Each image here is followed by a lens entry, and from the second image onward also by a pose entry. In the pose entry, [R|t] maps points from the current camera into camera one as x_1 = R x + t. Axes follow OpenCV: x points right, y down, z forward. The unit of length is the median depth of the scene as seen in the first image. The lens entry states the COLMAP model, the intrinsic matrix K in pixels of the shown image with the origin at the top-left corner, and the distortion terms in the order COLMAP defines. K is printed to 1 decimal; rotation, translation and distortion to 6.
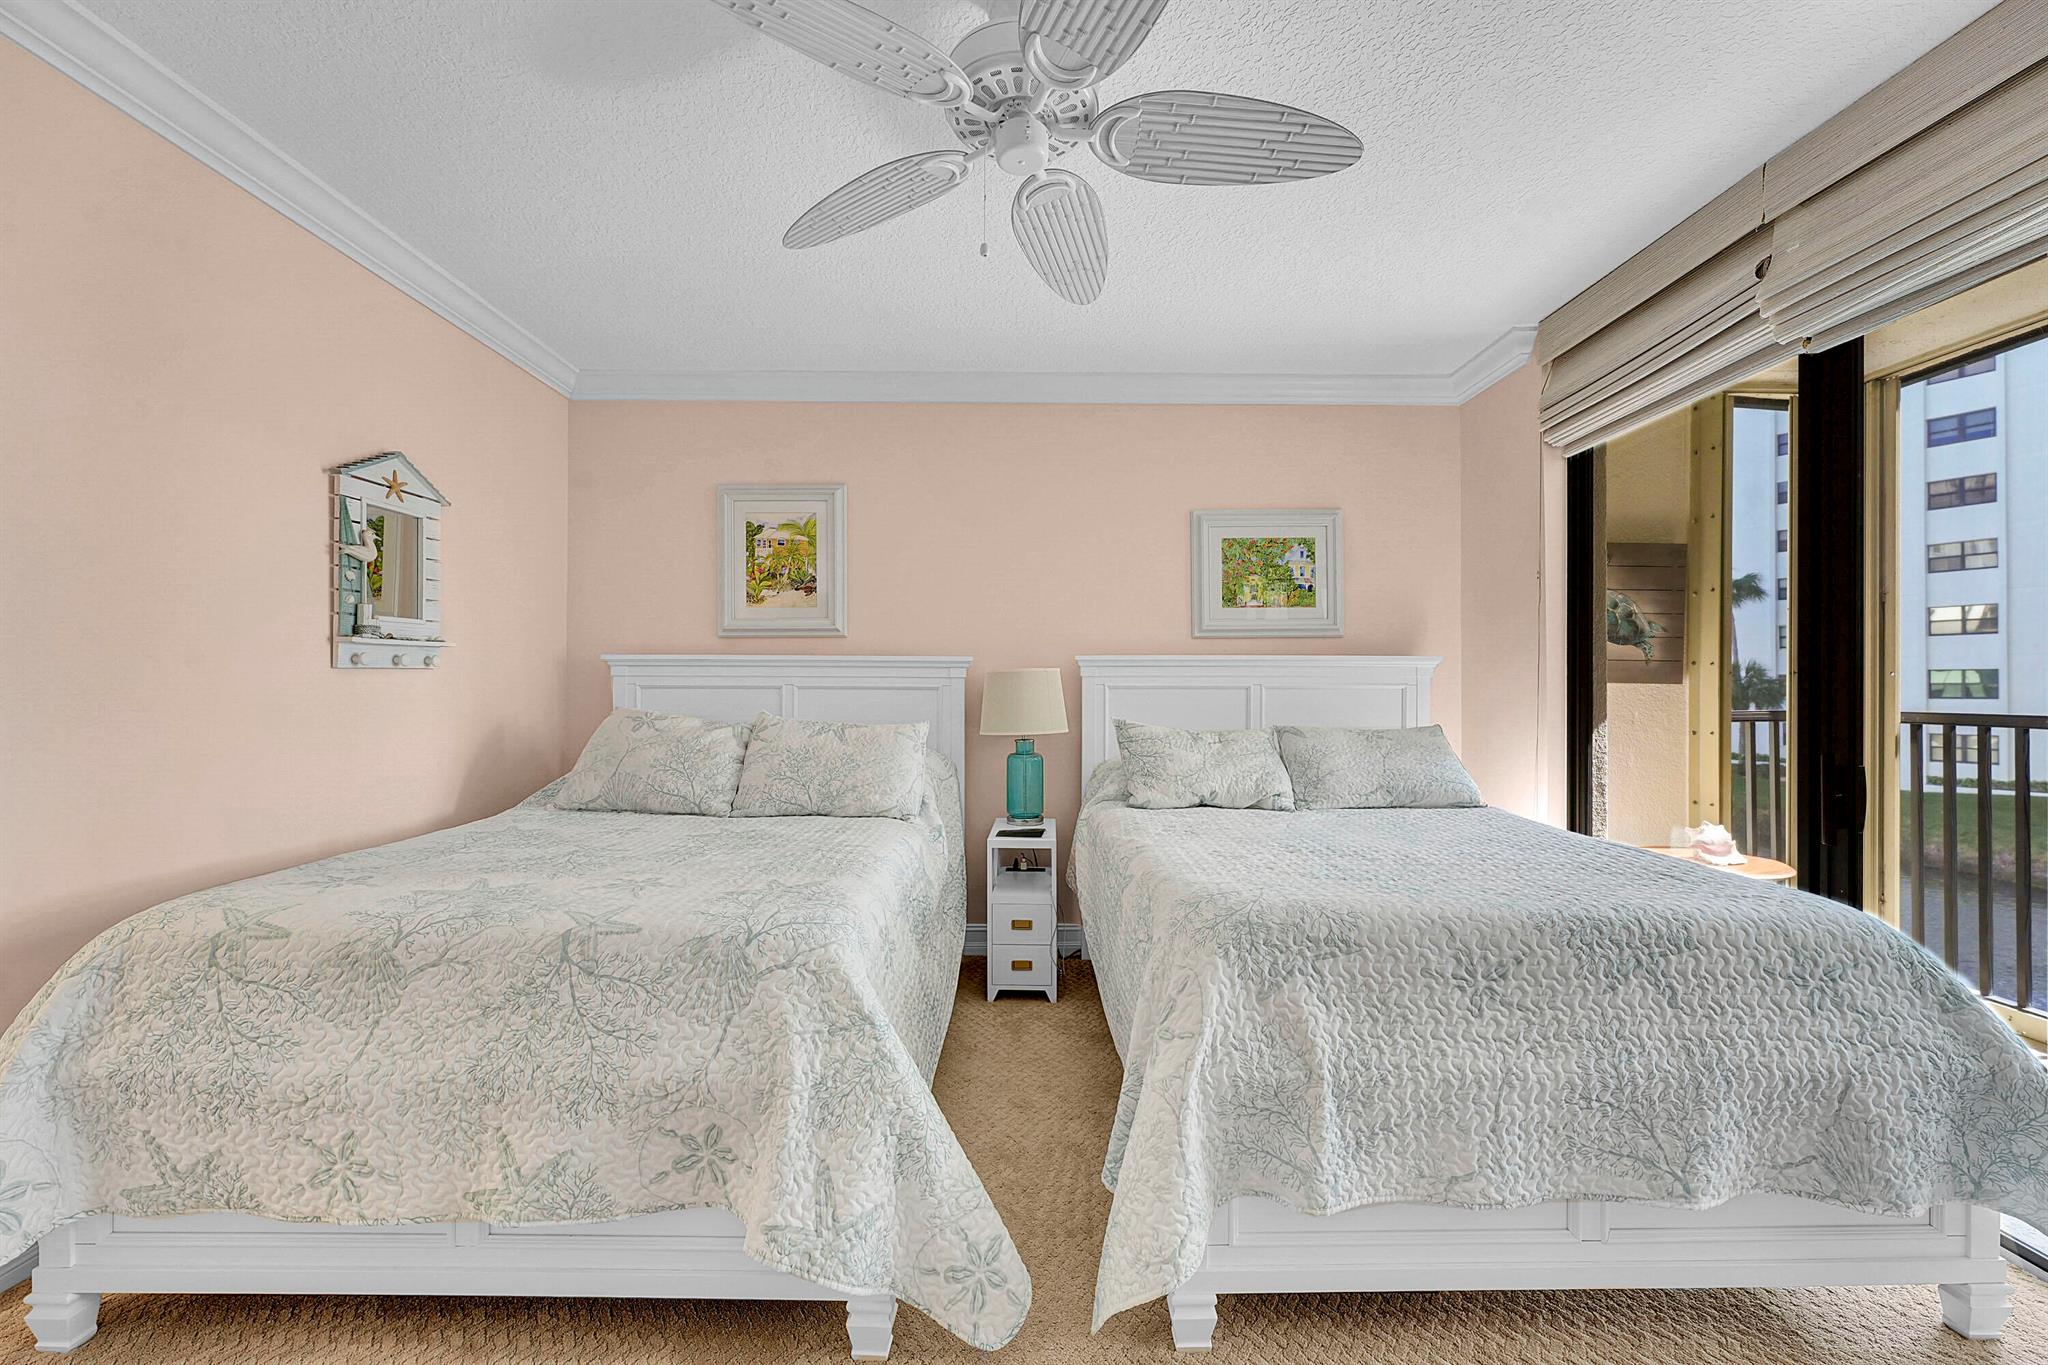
lens RADIAL K [[820.2, 0, 1035.6], [0, 820.2, 689.2], [0, 0, 1]] dist [0.000787, 0.000579]
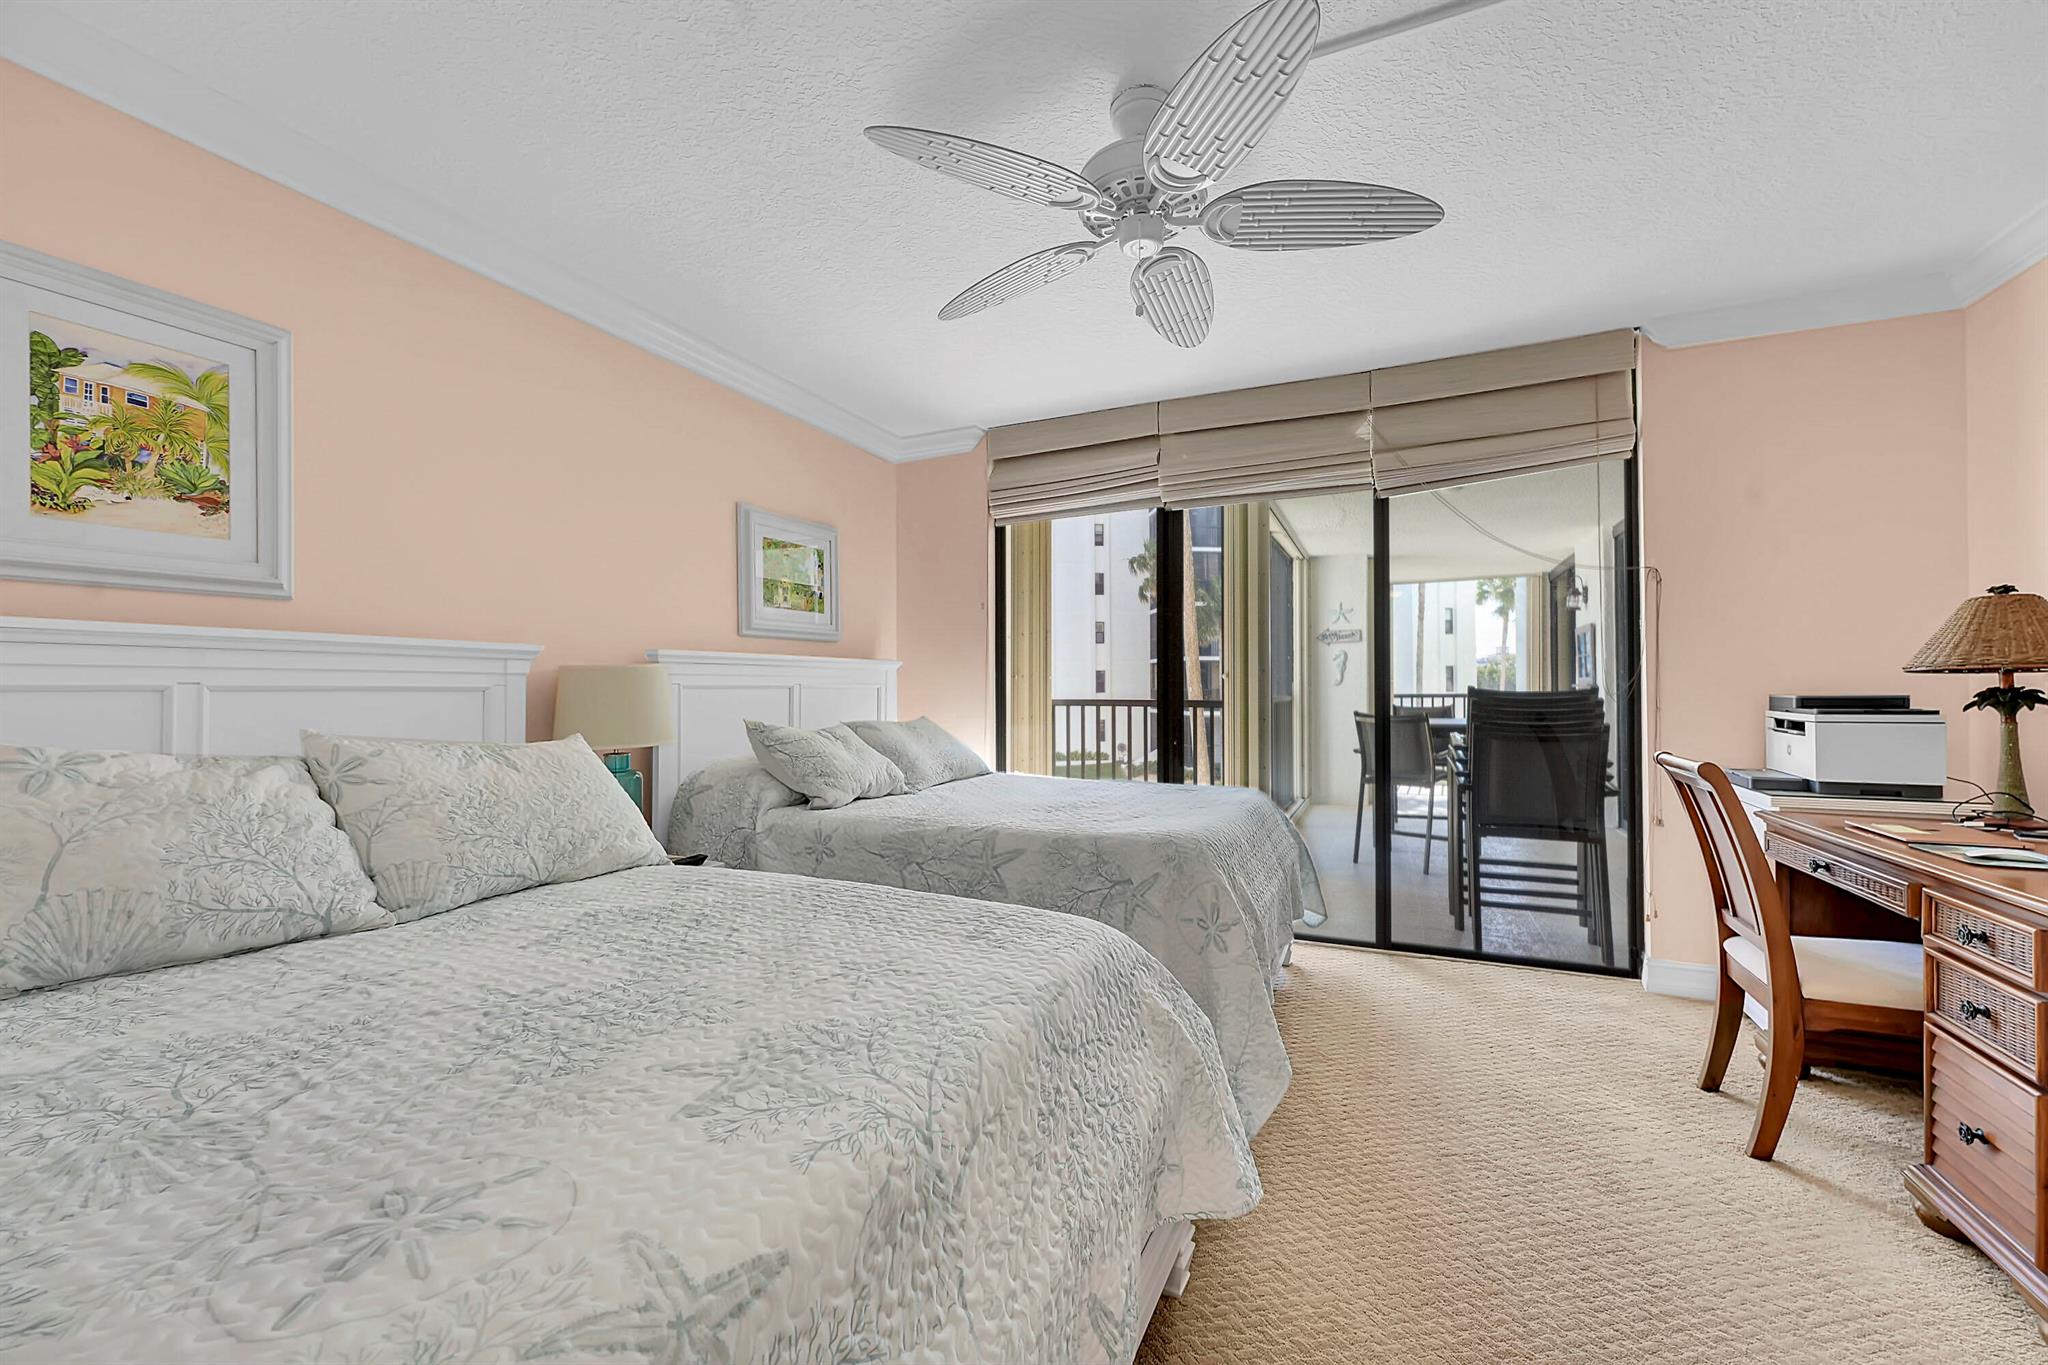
lens RADIAL K [[820.2, 0, 1032.5], [0, 820.2, 681.2], [0, 0, 1]] dist [0.000787, 0.000579]
pose [[0.414781, 0.005399, 0.909905, -0.539520], [0.001514, 0.999977, -0.006623, -0.002349], [-0.909920, 0.004125, 0.414763, 0.294124]]
